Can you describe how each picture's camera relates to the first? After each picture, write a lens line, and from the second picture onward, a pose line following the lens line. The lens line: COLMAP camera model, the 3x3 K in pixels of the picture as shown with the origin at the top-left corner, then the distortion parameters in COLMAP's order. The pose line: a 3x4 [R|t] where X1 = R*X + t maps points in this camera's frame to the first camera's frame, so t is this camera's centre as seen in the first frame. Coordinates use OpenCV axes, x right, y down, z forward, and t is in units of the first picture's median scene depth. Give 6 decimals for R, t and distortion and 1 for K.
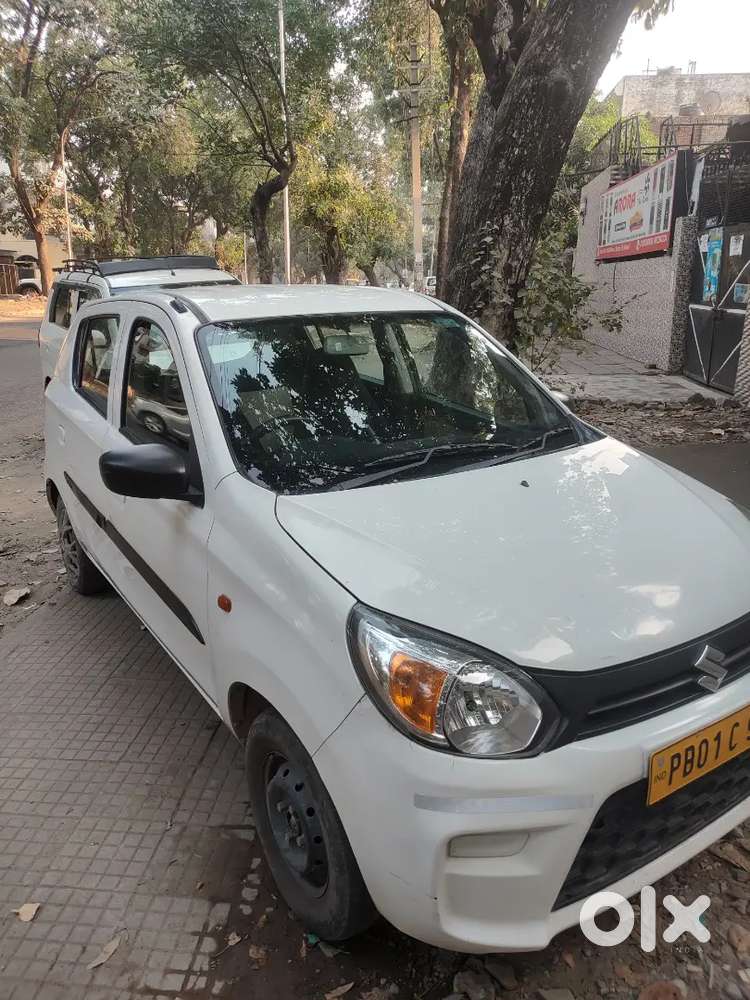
lens RADIAL K [[750.9, 0, 372.4], [0, 750.9, 494.2], [0, 0, 1]] dist [0.035207, -0.026482]
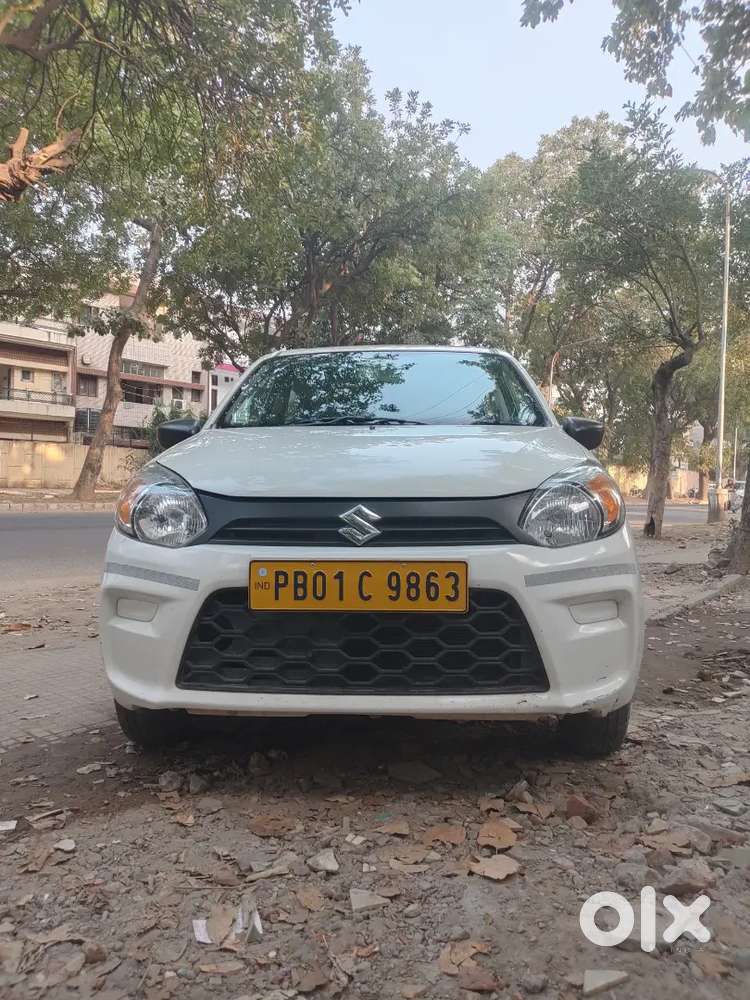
lens RADIAL K [[750.9, 0, 372.4], [0, 750.9, 494.2], [0, 0, 1]] dist [0.035207, -0.026482]
pose [[0.803431, 0.016841, -0.595159, 0.617975], [-0.178207, 0.960577, -0.213389, 0.230821], [0.568102, 0.277505, 0.774758, 0.071084]]
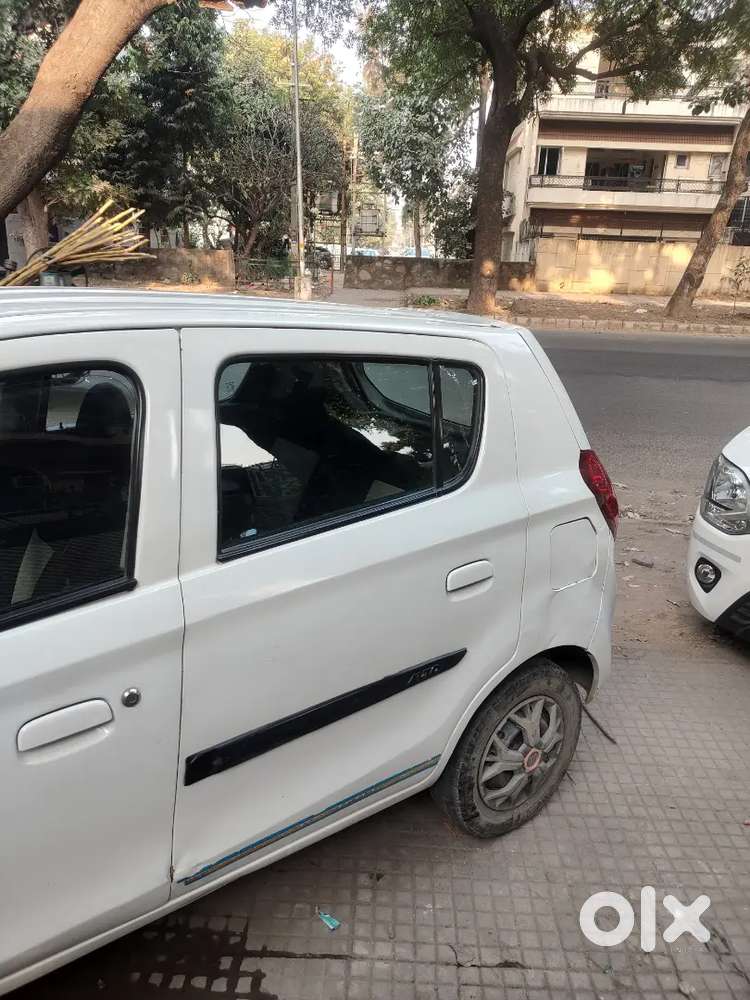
lens RADIAL K [[750.9, 0, 372.4], [0, 750.9, 494.2], [0, 0, 1]] dist [0.035207, -0.026482]
pose [[0.045974, 0.304245, -0.951484, 0.482659], [-0.310088, 0.909785, 0.275928, -0.398672], [0.949596, 0.282358, 0.136169, 1.288264]]
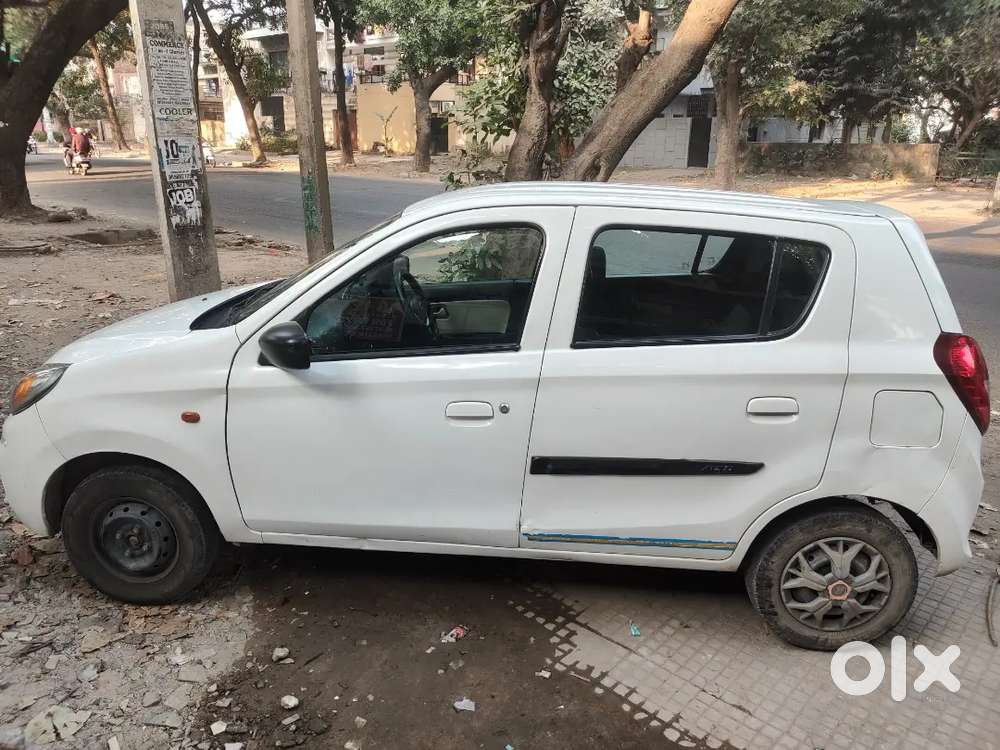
lens RADIAL K [[750.9, 0, 493.5], [0, 750.9, 378.3], [0, 0, 1]] dist [0.035207, -0.026482]
pose [[-0.625438, 0.231787, -0.745051, 0.699499], [-0.224792, 0.860850, 0.456515, -0.520469], [0.747192, 0.453004, -0.486305, 1.641520]]
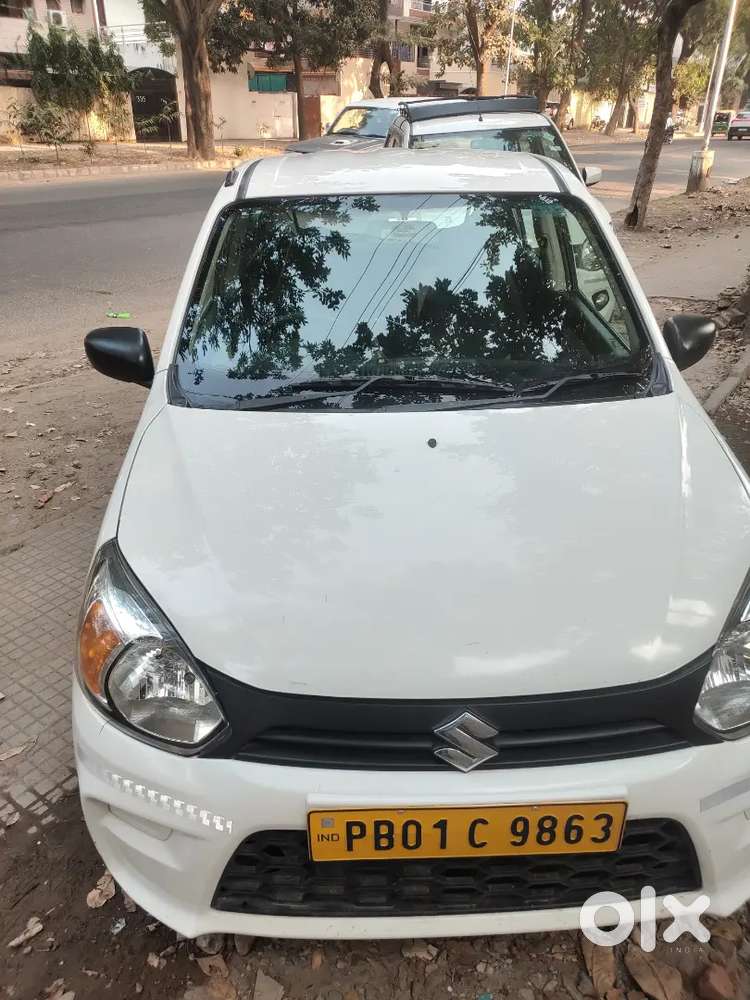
lens RADIAL K [[754.3, 0, 372.8], [0, 754.3, 502.2], [0, 0, 1]] dist [0.006577, 0.006294]
pose [[0.851778, 0.242151, -0.464583, 0.360849], [-0.145514, 0.961230, 0.234226, -0.088004], [0.503290, -0.131905, 0.853991, 0.188893]]
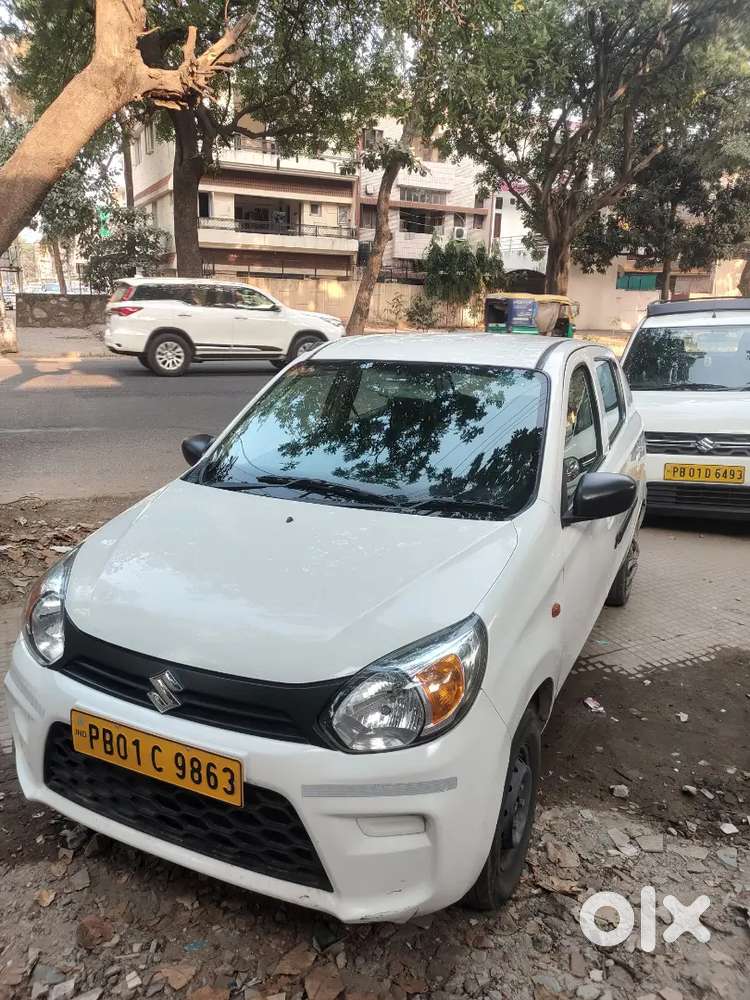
lens RADIAL K [[756.5, 0, 369.6], [0, 756.5, 499.1], [0, 0, 1]] dist [0.039671, -0.061239]
pose [[0.514021, 0.228926, -0.826665, 0.798488], [-0.256878, 0.960582, 0.106284, -0.129238], [0.818410, 0.157720, 0.552566, 0.320218]]
